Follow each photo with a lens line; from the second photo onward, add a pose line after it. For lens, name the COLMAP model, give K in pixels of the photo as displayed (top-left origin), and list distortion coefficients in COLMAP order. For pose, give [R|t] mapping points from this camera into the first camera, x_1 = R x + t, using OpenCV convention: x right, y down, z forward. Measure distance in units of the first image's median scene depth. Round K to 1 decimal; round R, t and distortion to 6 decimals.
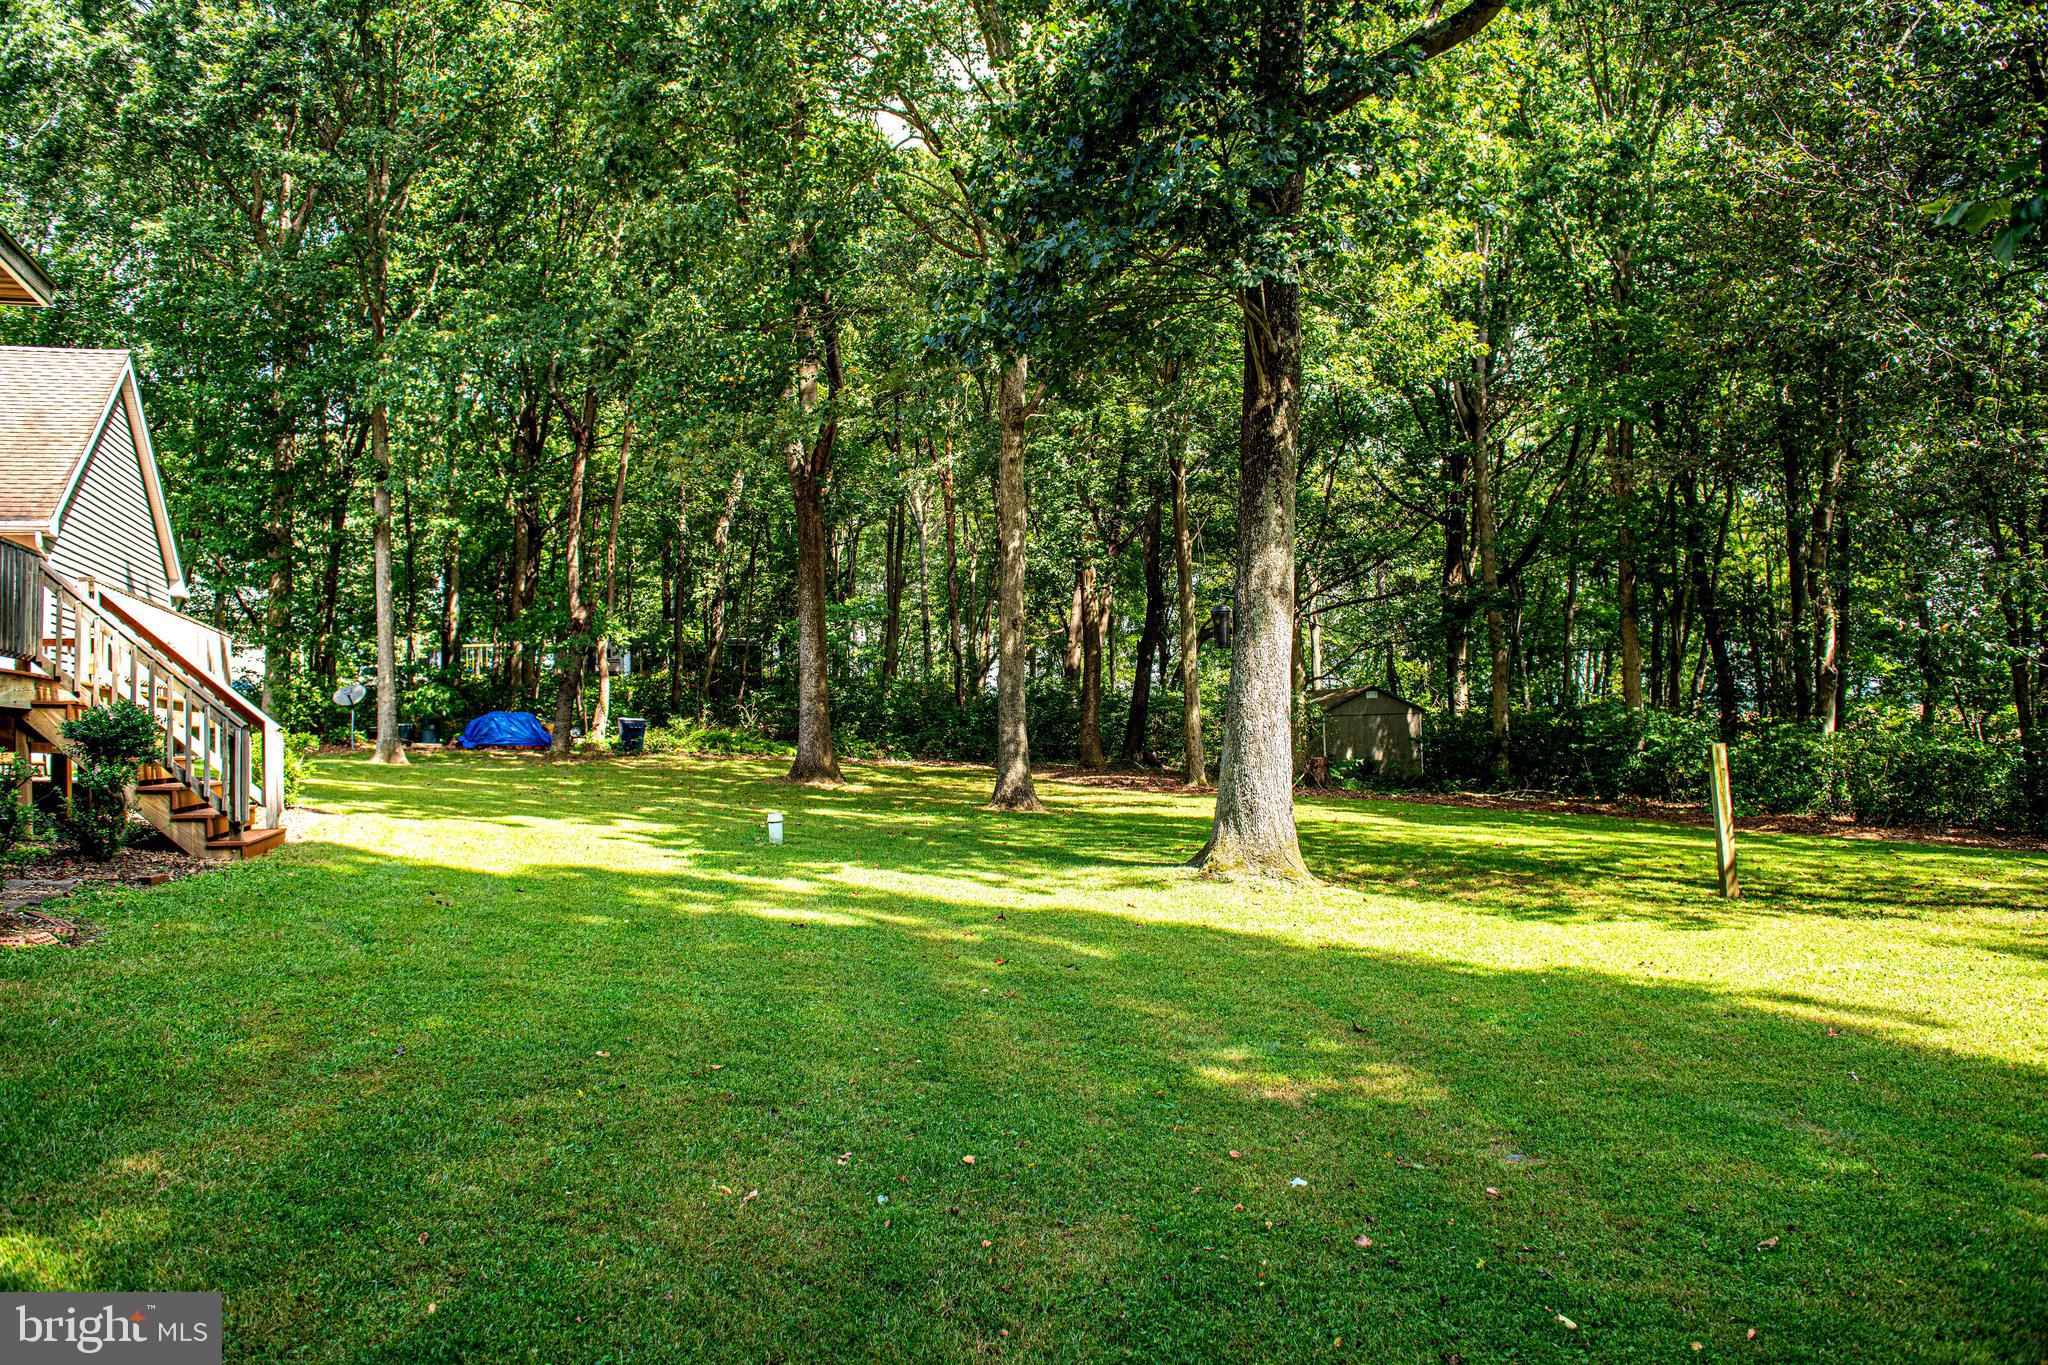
lens RADIAL K [[1437.8, 0, 1024.0], [0, 1437.8, 682.5], [0, 0, 1]] dist [-0.051259, -0.000942]
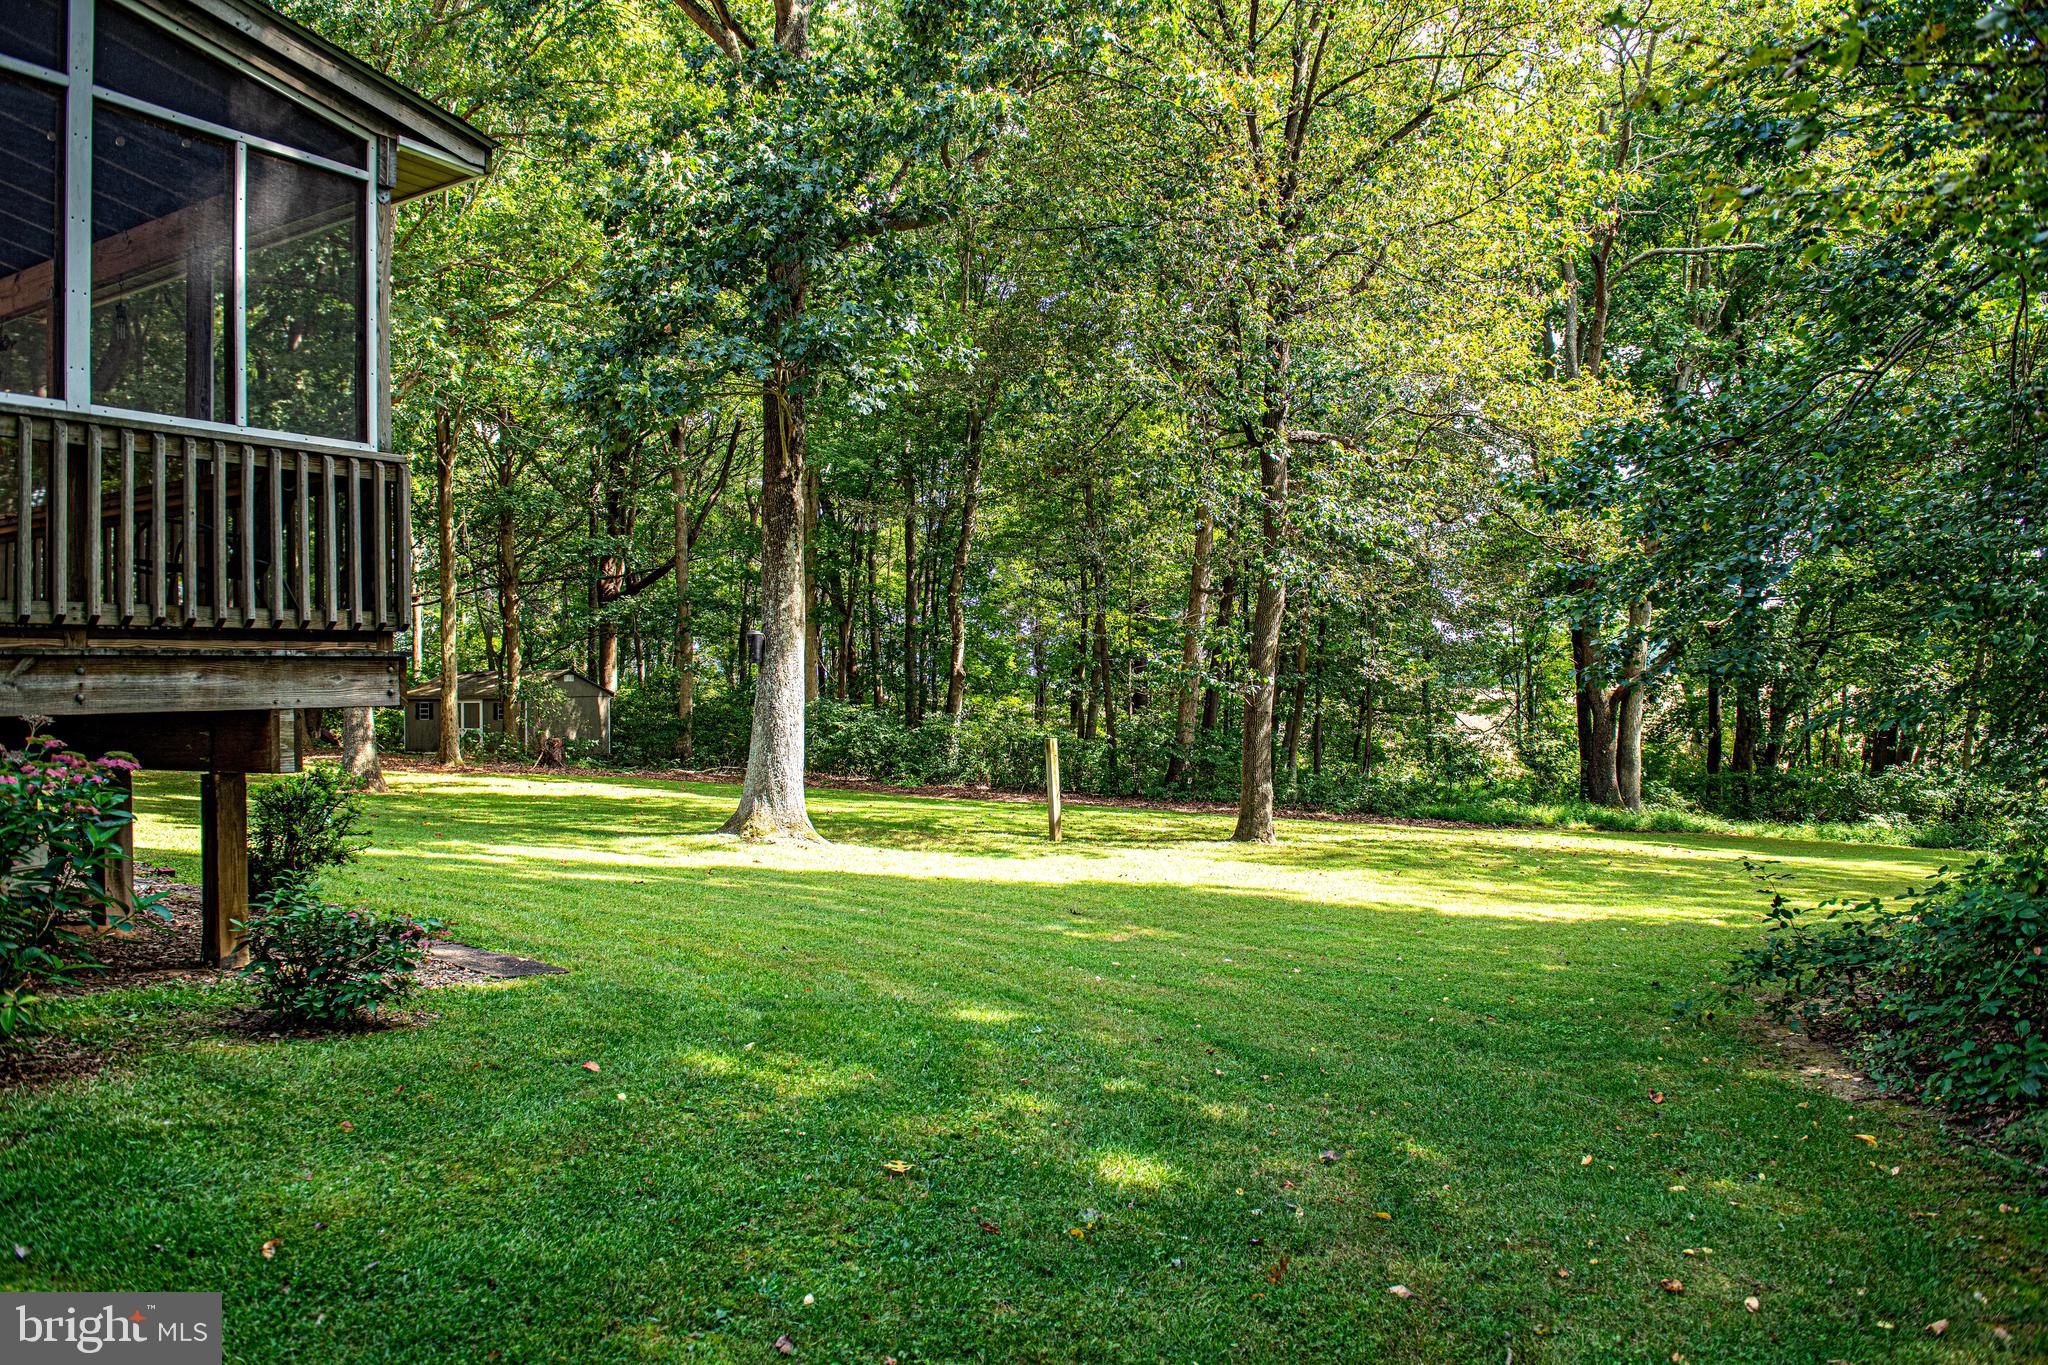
lens RADIAL K [[1475.5, 0, 1024.0], [0, 1475.5, 682.5], [0, 0, 1]] dist [-0.044851, 0.000069]
pose [[0.777851, 0.025197, 0.627943, -0.356043], [-0.037640, 0.999270, 0.006529, -0.016932], [-0.627320, -0.028715, 0.778232, -0.125001]]
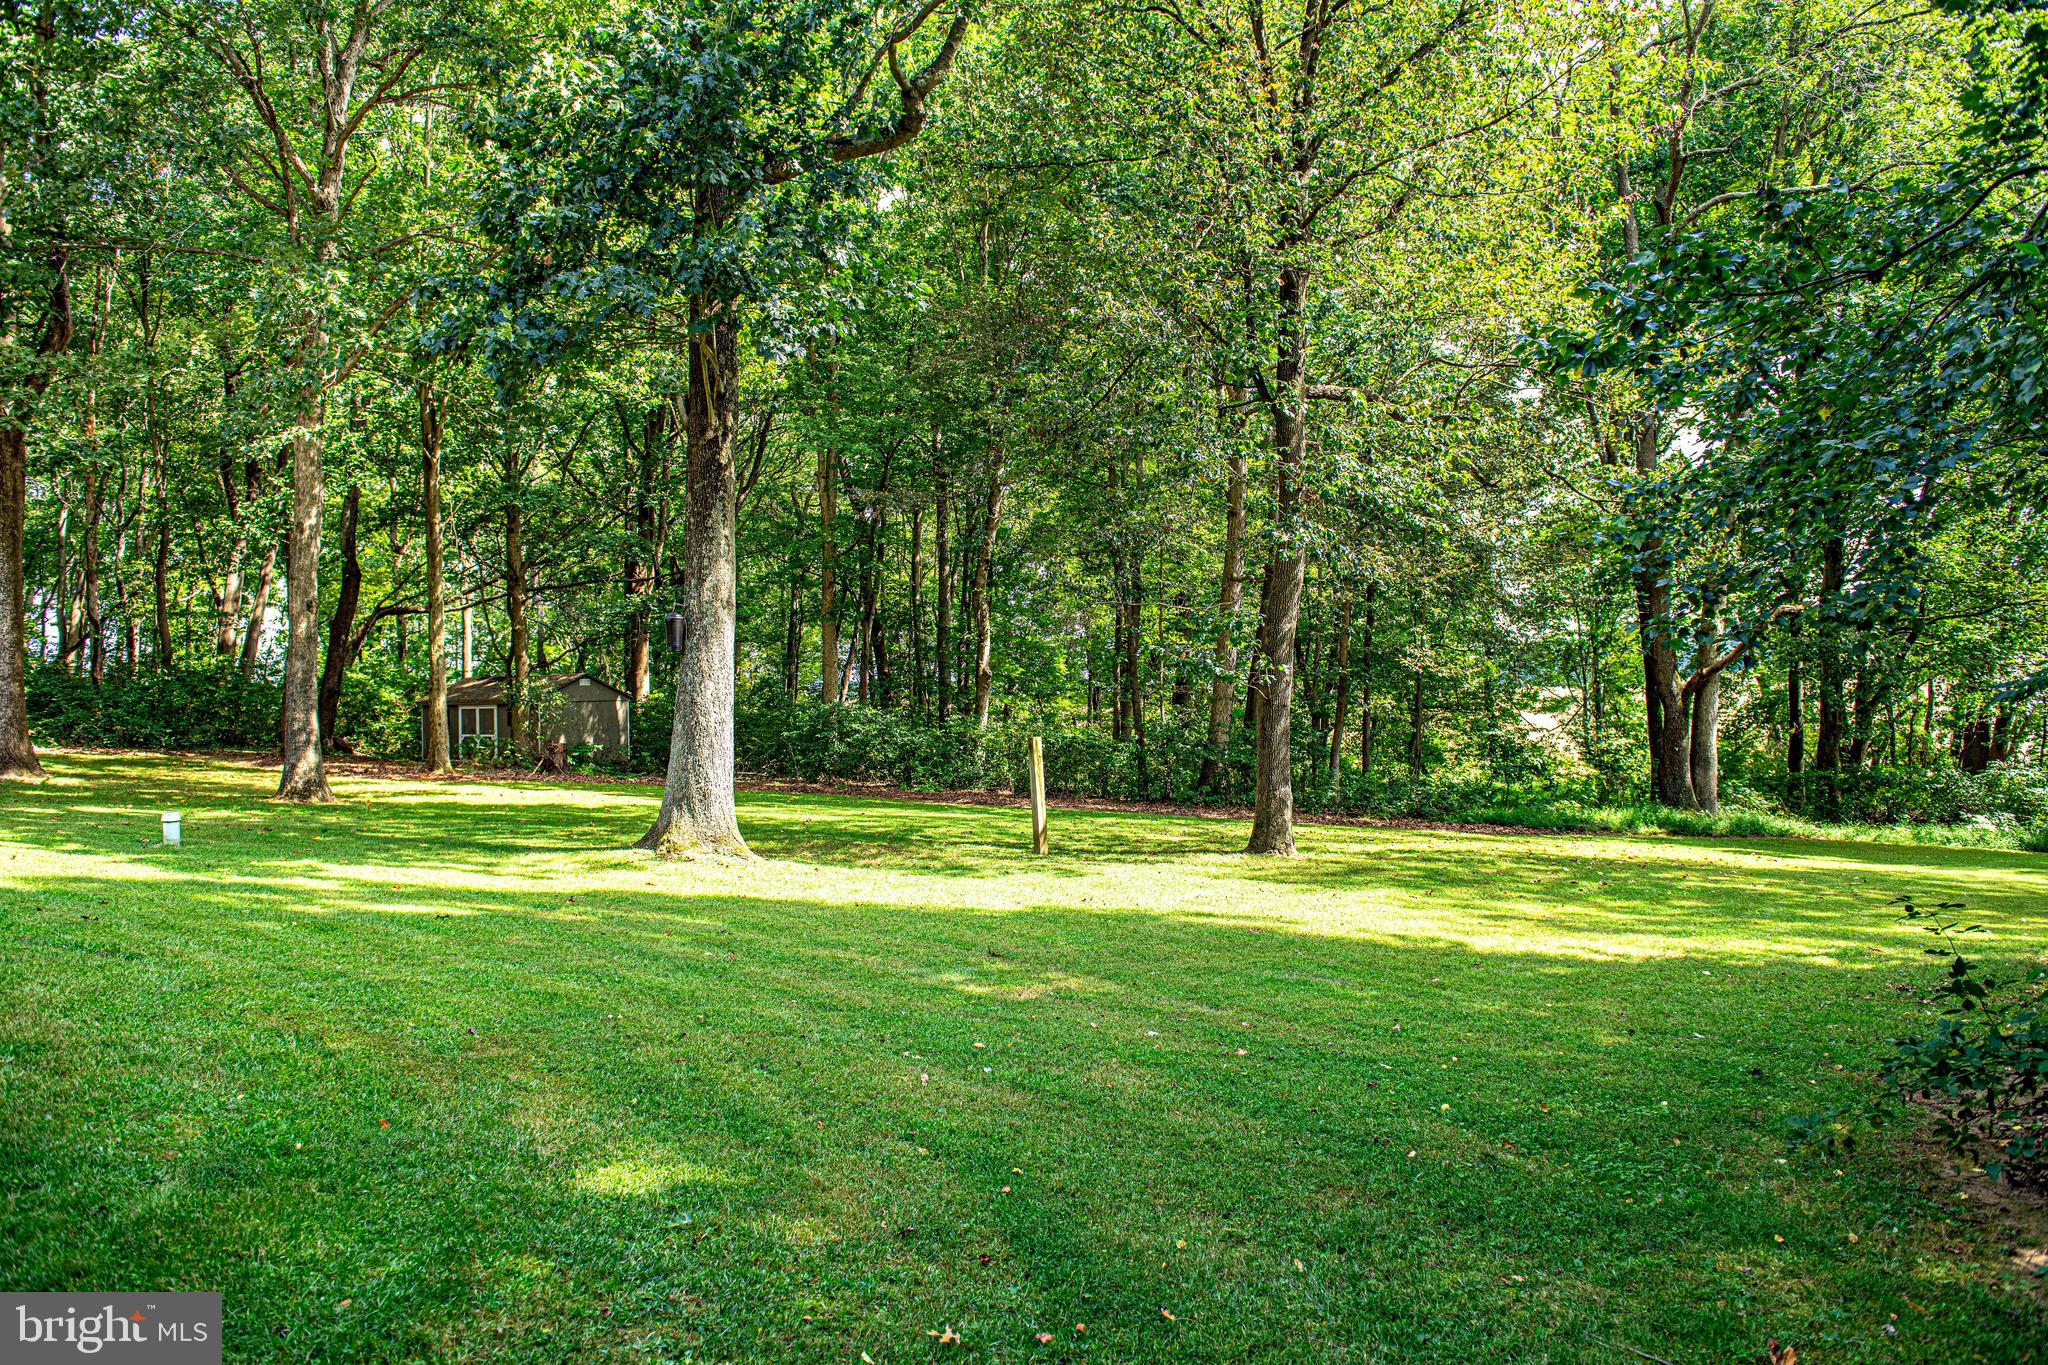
lens RADIAL K [[1437.8, 0, 1024.0], [0, 1437.8, 682.5], [0, 0, 1]] dist [-0.051259, -0.000942]
pose [[0.809755, 0.019915, 0.586430, -0.207969], [-0.027312, 0.999620, 0.003767, -0.007966], [-0.586133, -0.019067, 0.809991, -0.040611]]
